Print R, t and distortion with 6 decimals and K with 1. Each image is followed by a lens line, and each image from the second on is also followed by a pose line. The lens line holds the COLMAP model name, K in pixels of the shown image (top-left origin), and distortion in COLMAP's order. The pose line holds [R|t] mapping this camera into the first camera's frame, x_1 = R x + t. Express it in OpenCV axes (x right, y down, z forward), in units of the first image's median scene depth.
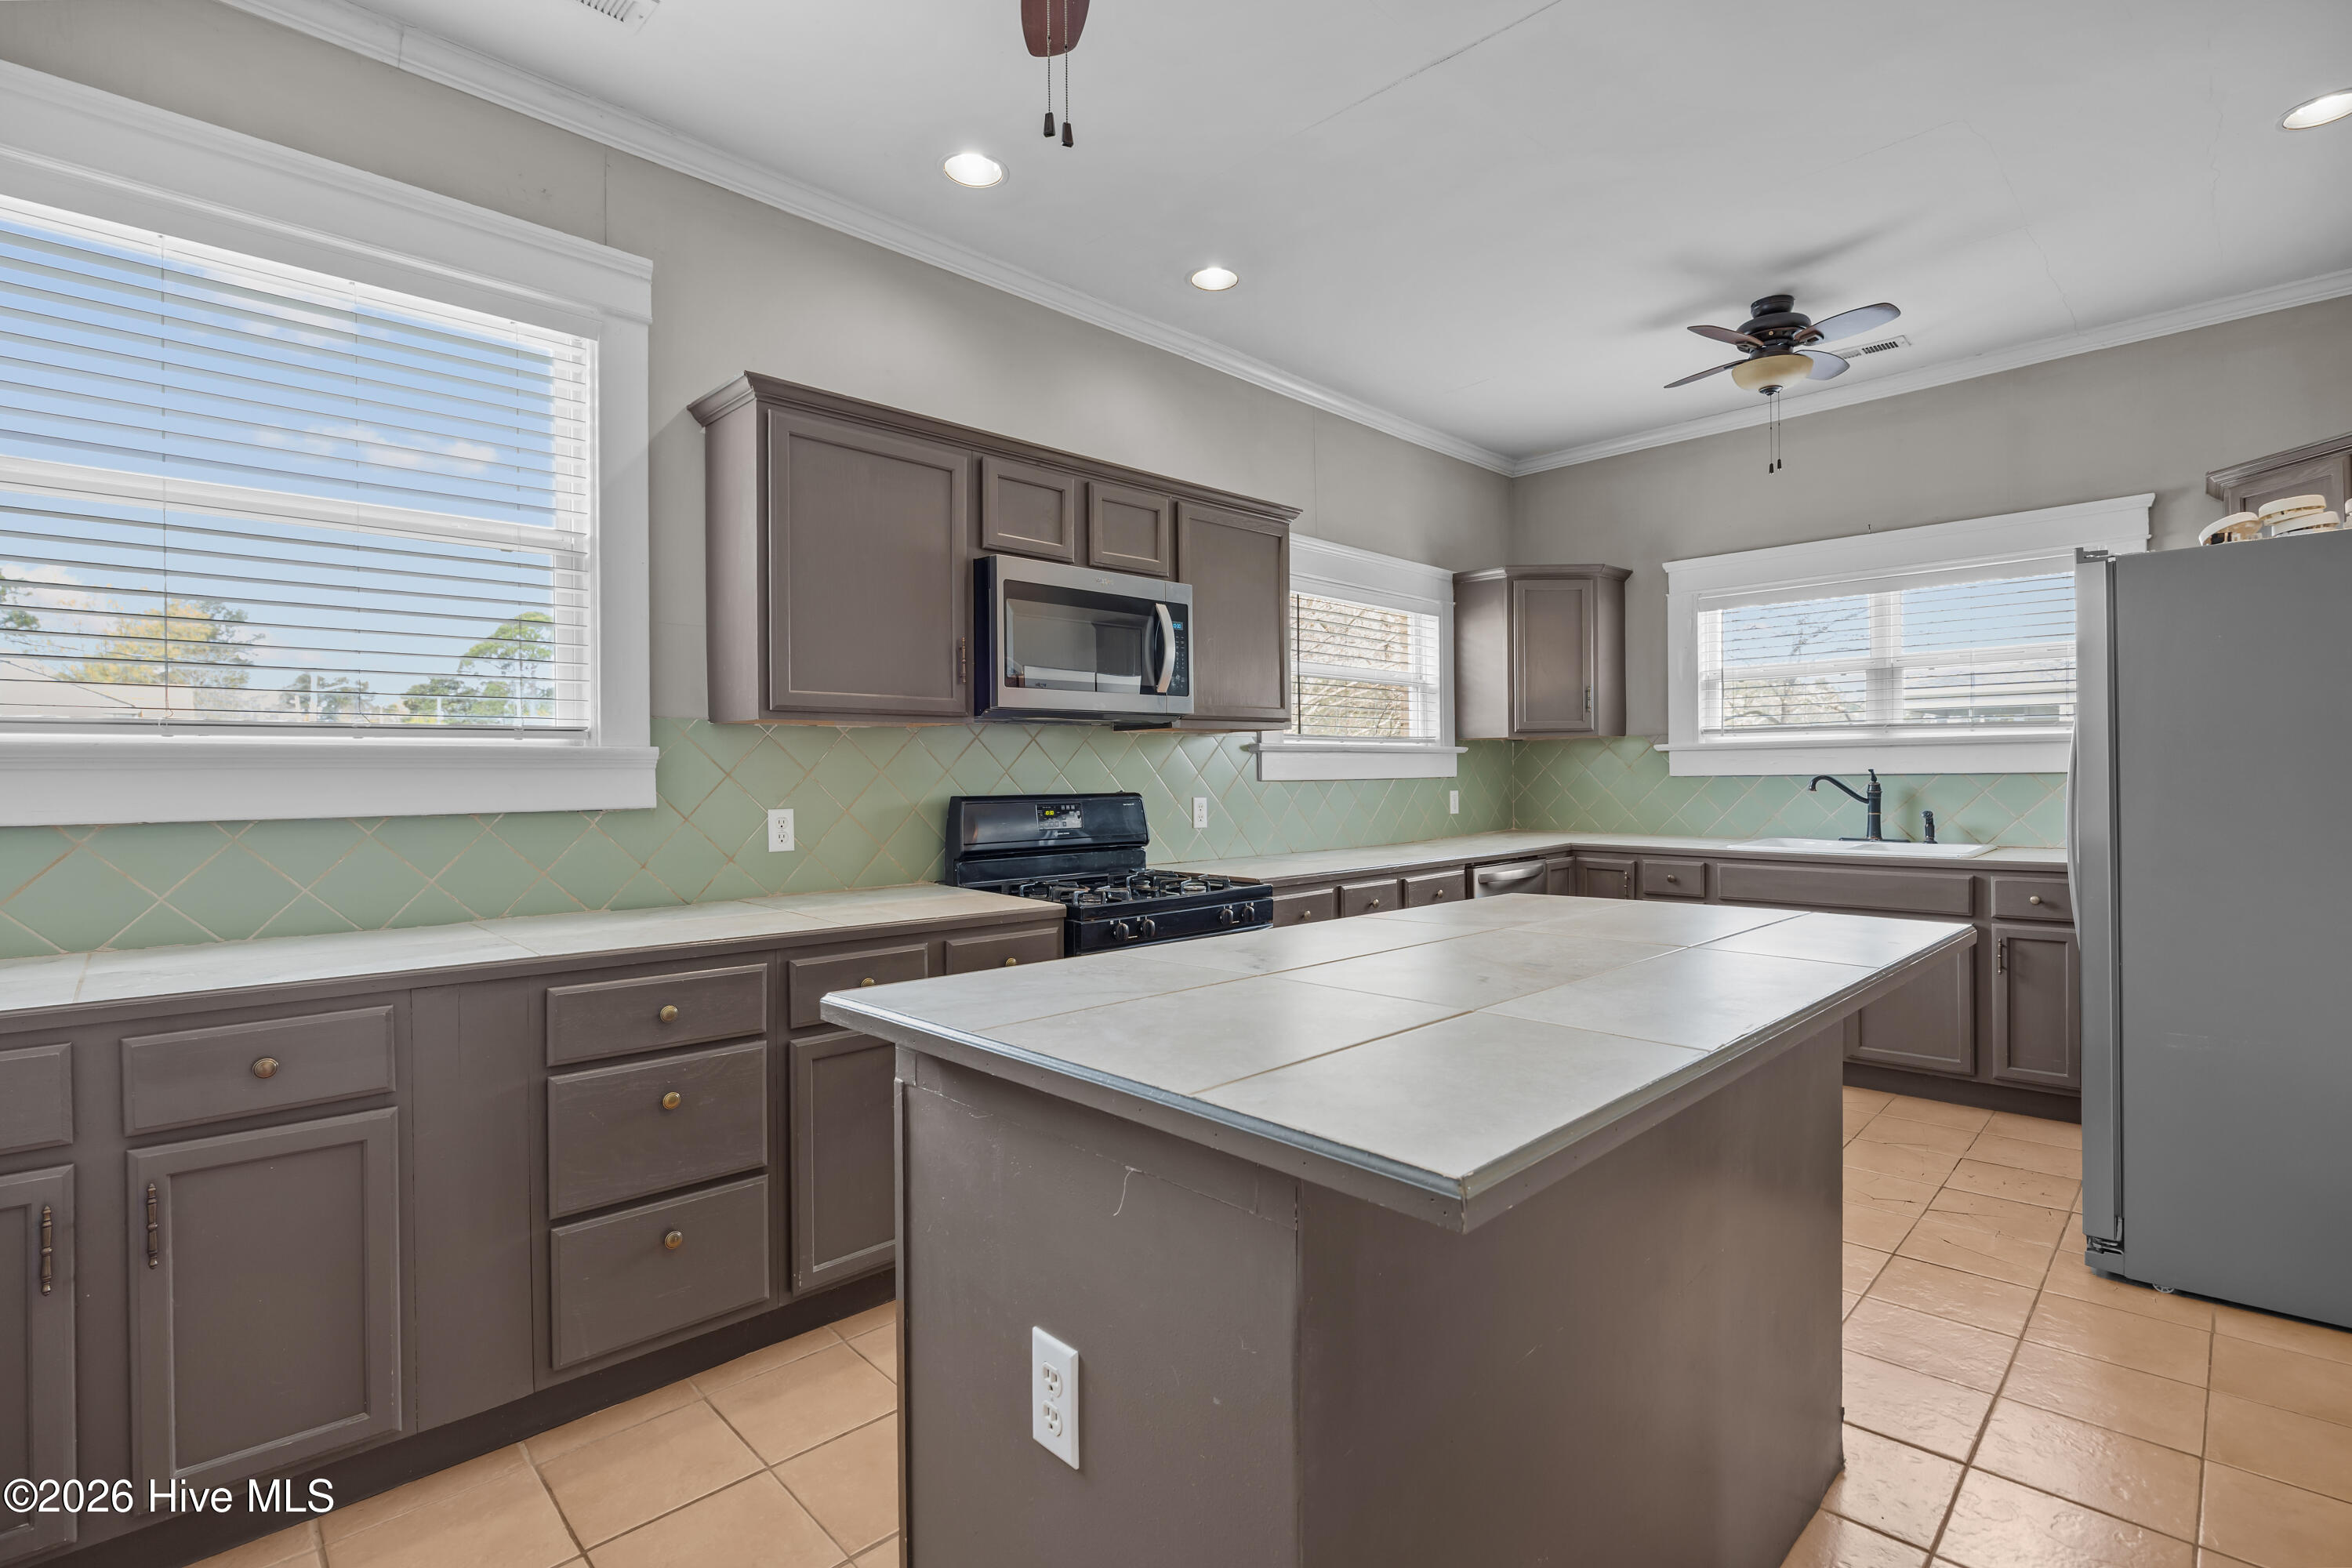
lens RADIAL K [[1075.7, 0, 1188.6], [0, 1075.7, 780.0], [0, 0, 1]] dist [-0.011167, 0.000861]
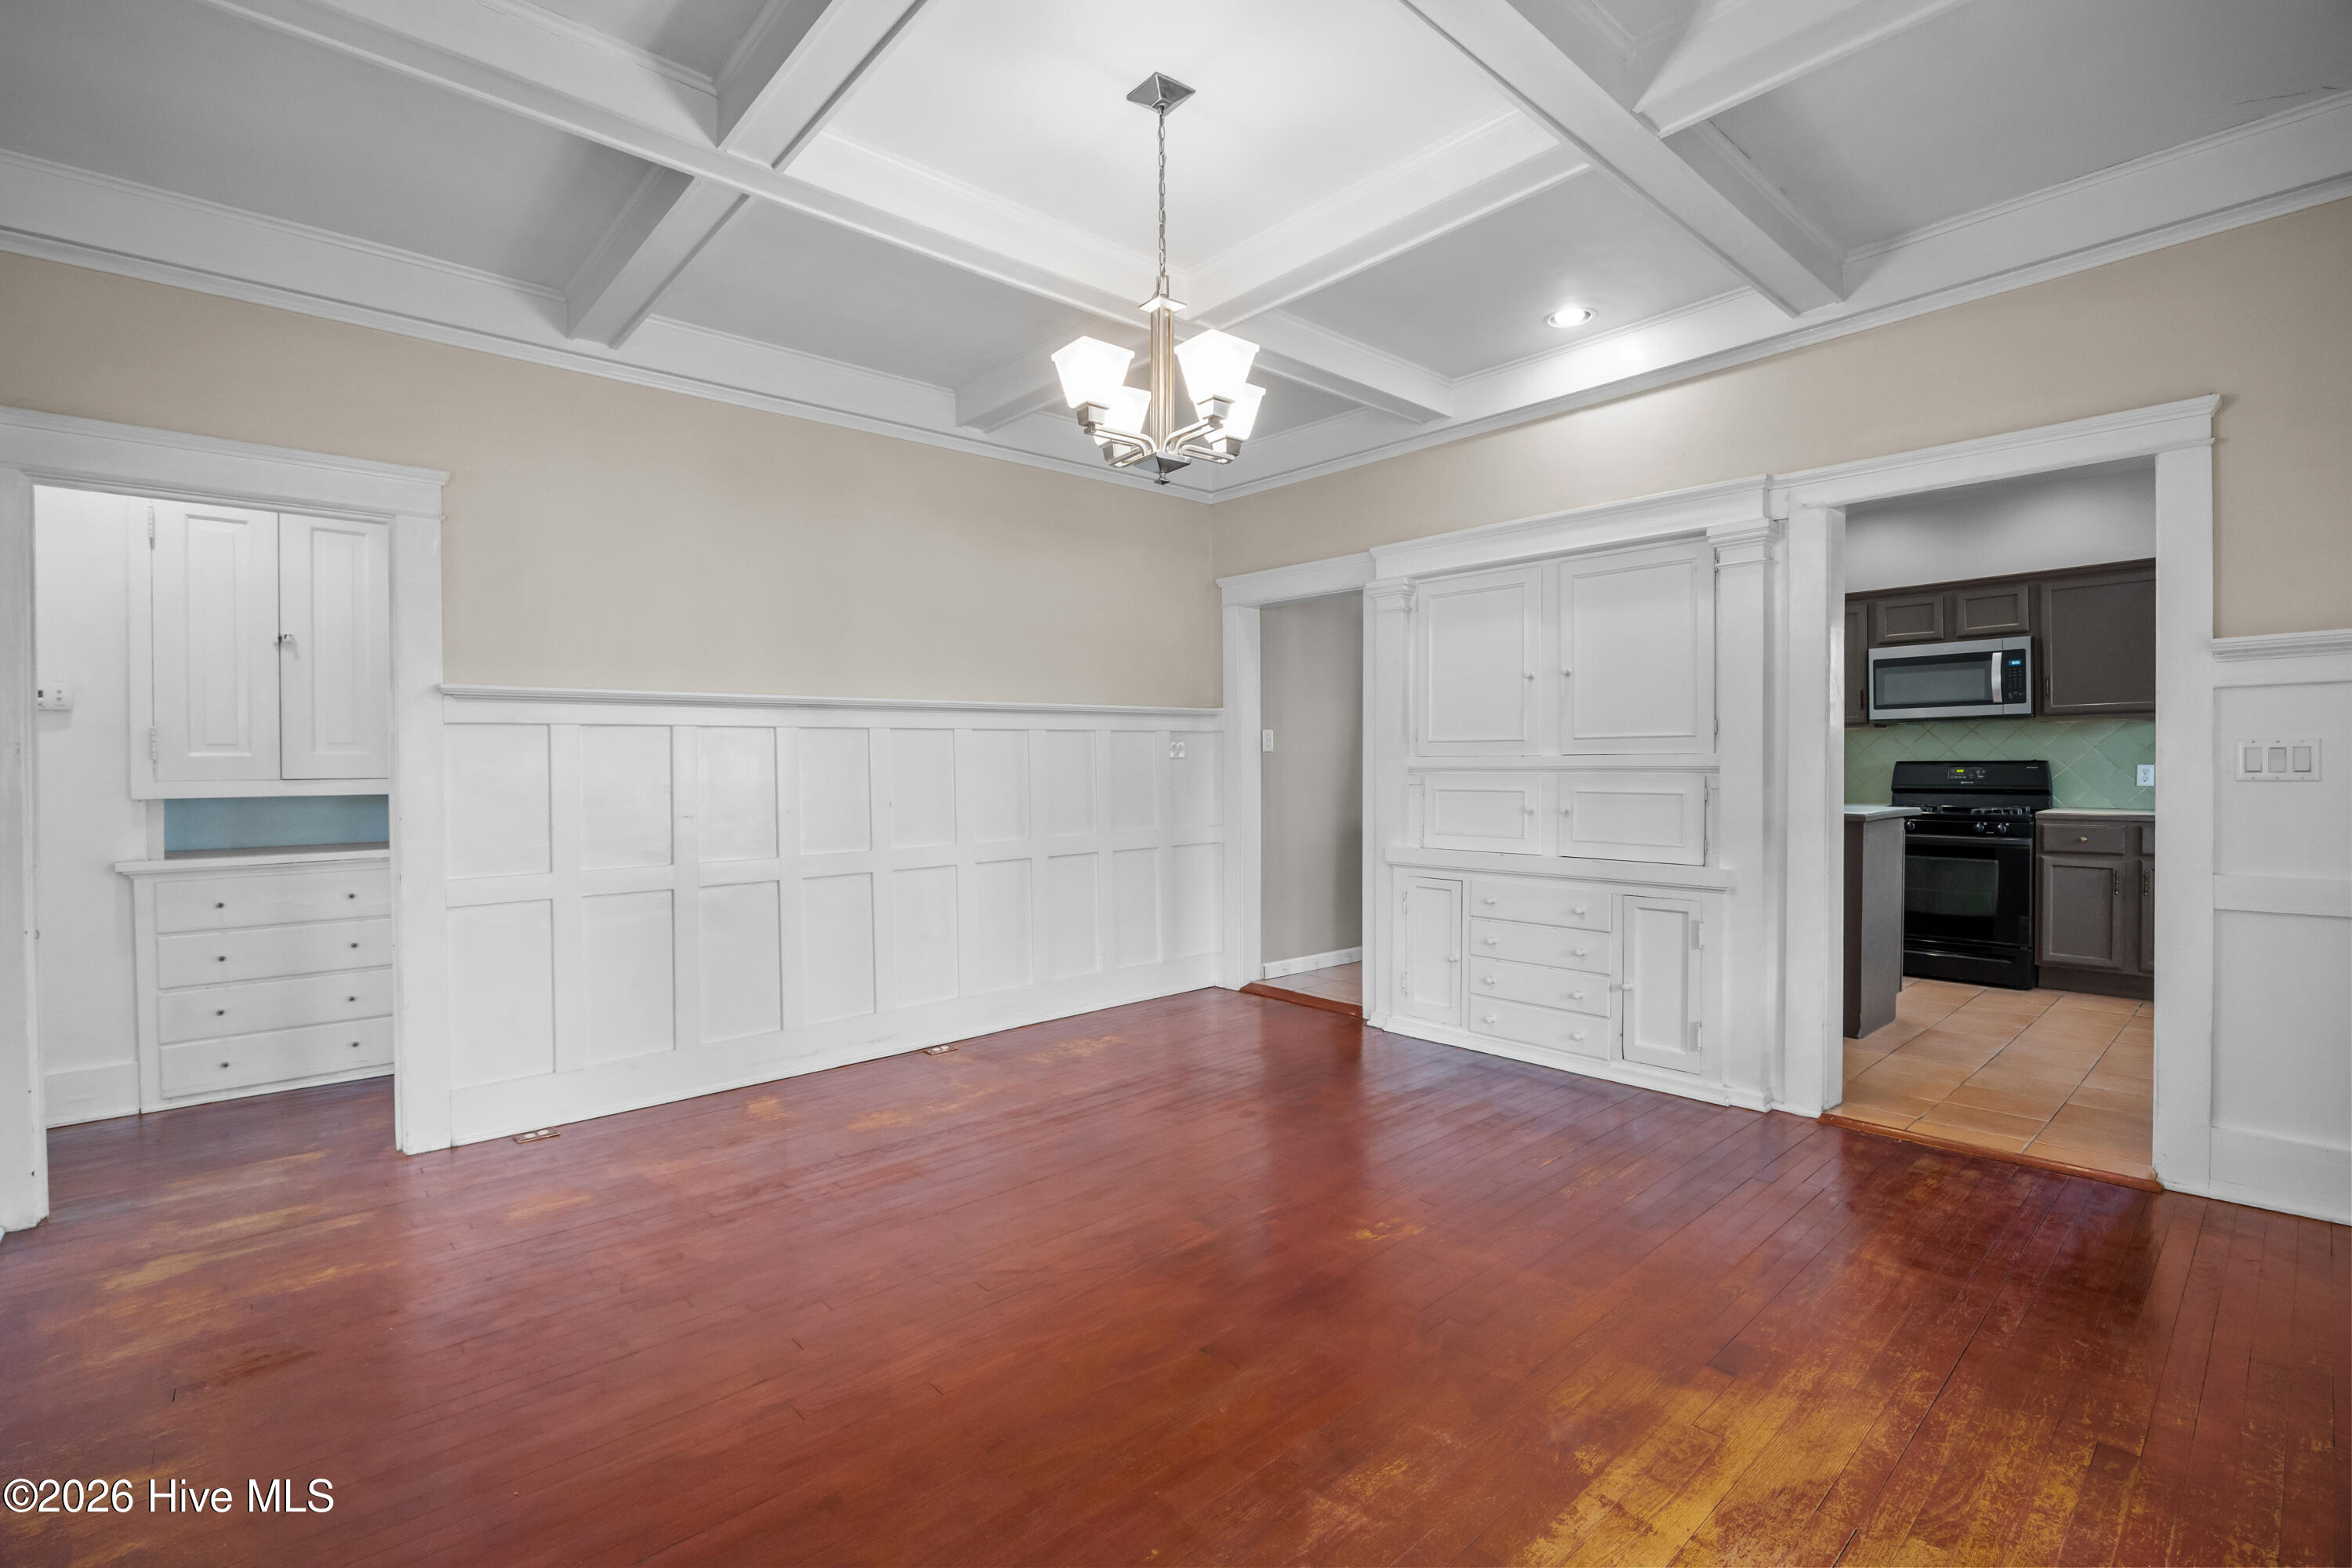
lens RADIAL K [[1075.7, 0, 1188.6], [0, 1075.7, 780.0], [0, 0, 1]] dist [-0.011167, 0.000861]
pose [[-0.035316, 0.018719, -0.999201, 1.841177], [0.005861, 0.999811, 0.018523, 0.004598], [0.999359, -0.005202, -0.035419, -0.263278]]
